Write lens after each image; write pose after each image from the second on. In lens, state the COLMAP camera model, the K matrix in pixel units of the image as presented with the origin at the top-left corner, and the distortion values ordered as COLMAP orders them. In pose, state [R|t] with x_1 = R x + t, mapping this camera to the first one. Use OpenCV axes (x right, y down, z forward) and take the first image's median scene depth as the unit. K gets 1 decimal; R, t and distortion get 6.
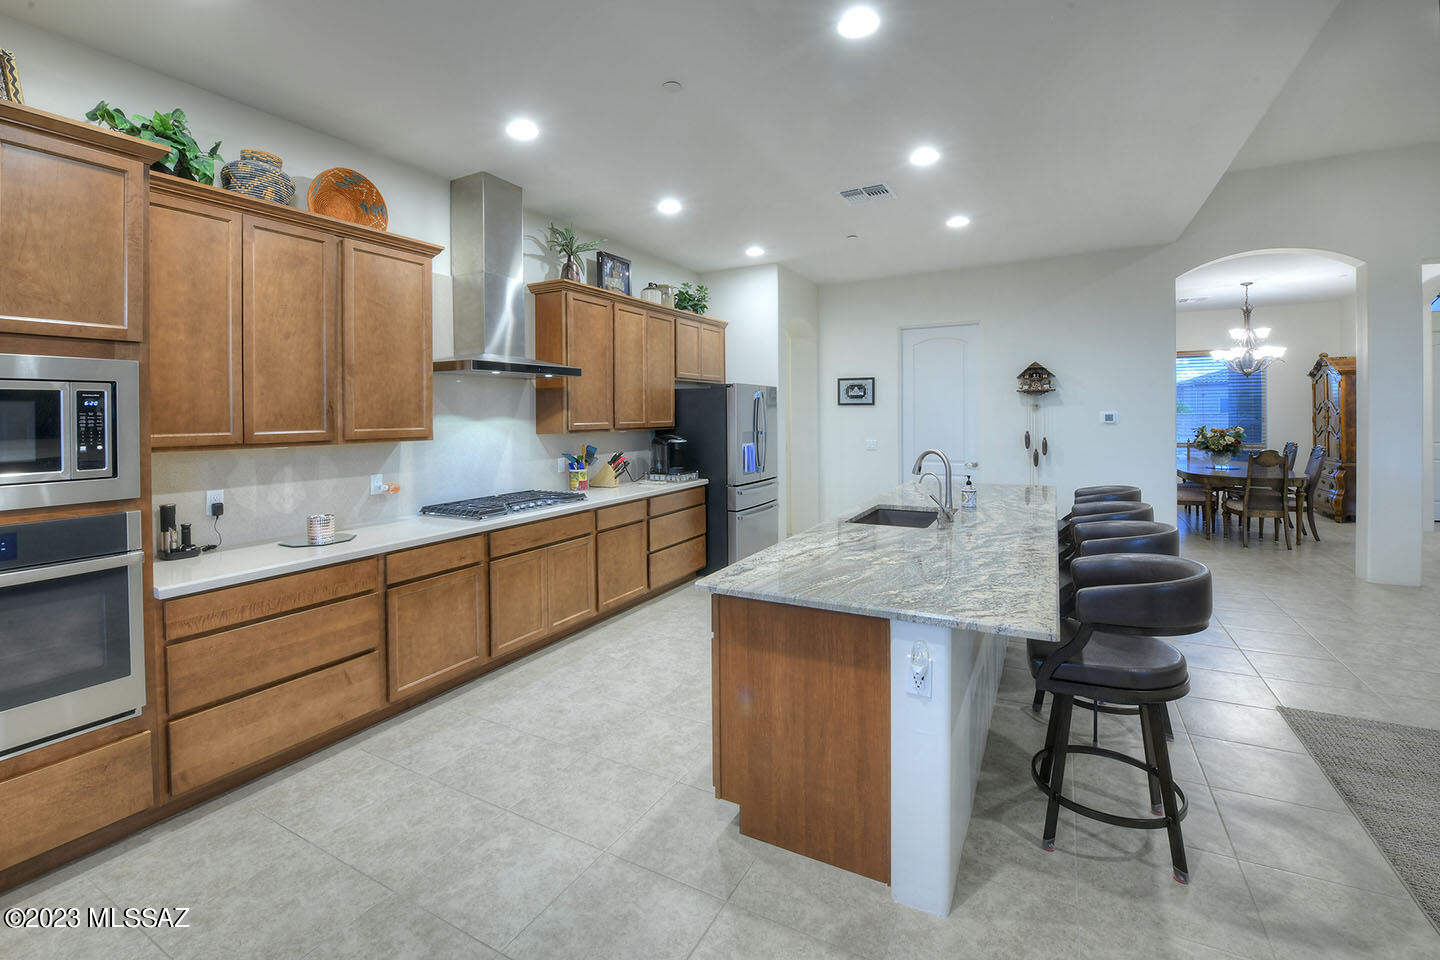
lens RADIAL K [[692.9, 0, 726.3], [0, 692.9, 421.4], [0, 0, 1]] dist [-0.000046, -0.002879]
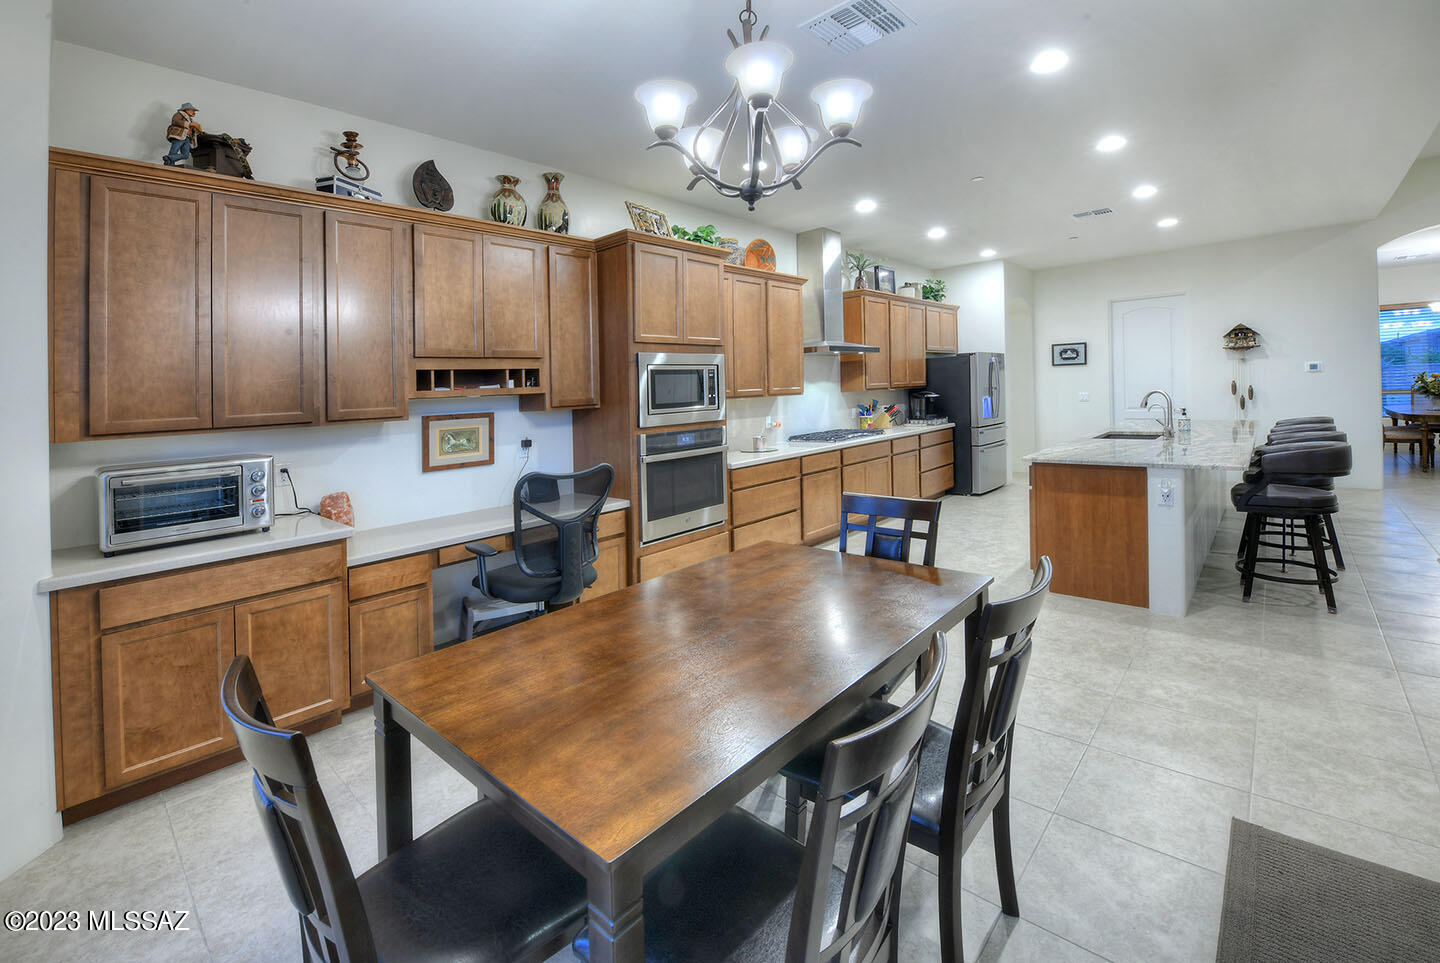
lens RADIAL K [[643.6, 0, 684.3], [0, 643.6, 405.2], [0, 0, 1]] dist [-0.008637, -0.002492]
pose [[0.953598, -0.021651, -0.300305, -0.248674], [0.027474, 0.999507, 0.015181, 0.022590], [0.299828, -0.022727, 0.953722, -0.597080]]
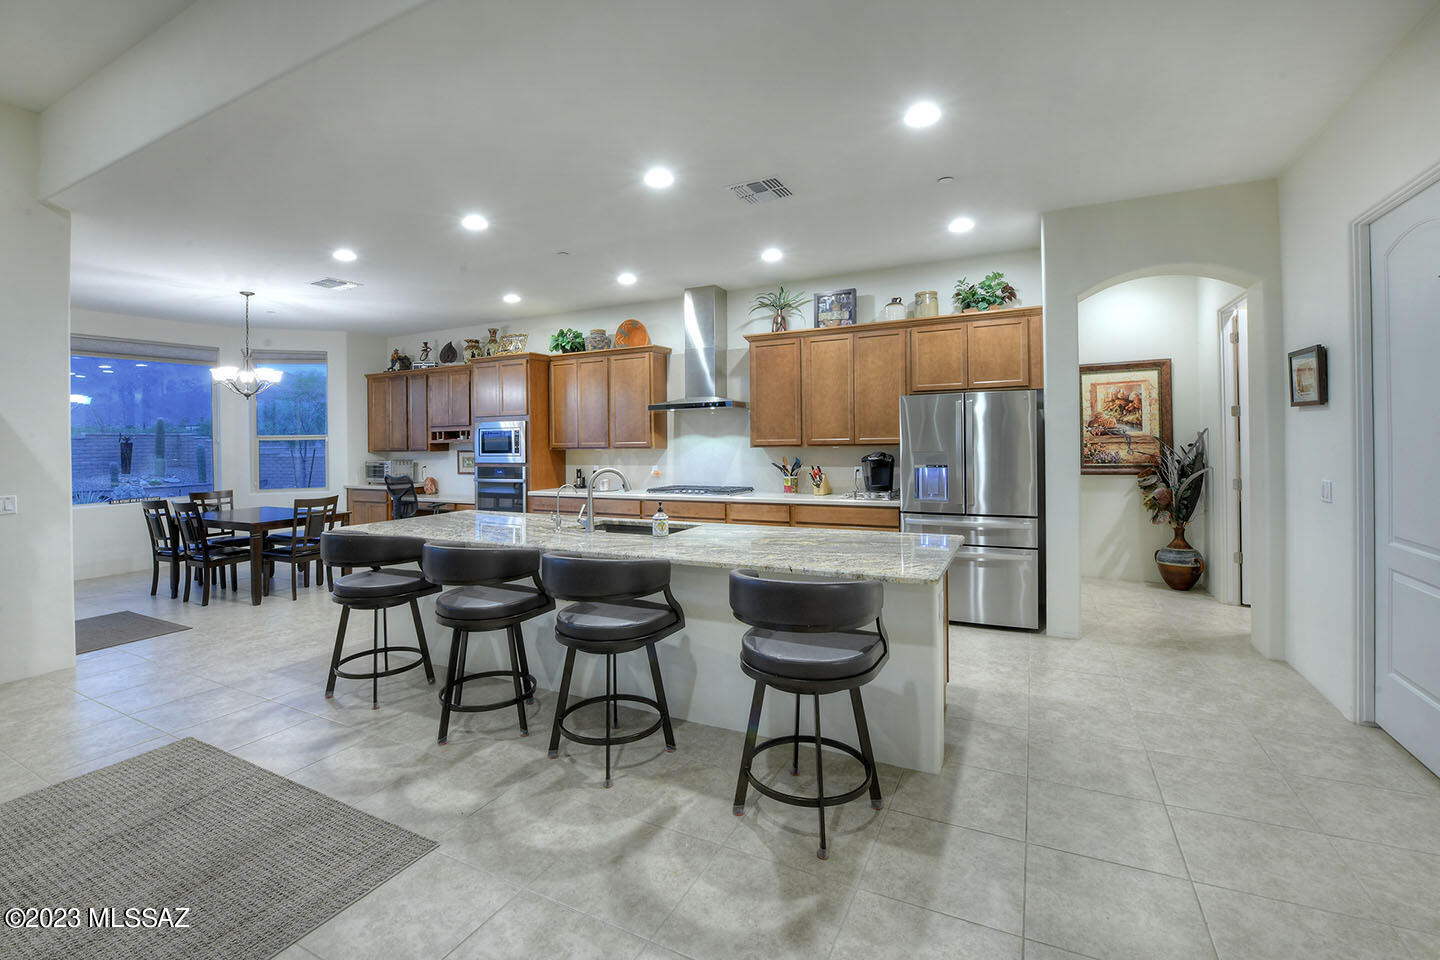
lens RADIAL K [[643.6, 0, 674.1], [0, 643.6, 437.1], [0, 0, 1]] dist [-0.008637, -0.002492]
pose [[-0.026338, 0.005945, -0.999635, 1.390971], [0.007670, 0.999954, 0.005744, -0.015215], [0.999624, -0.007516, -0.026382, 1.165780]]
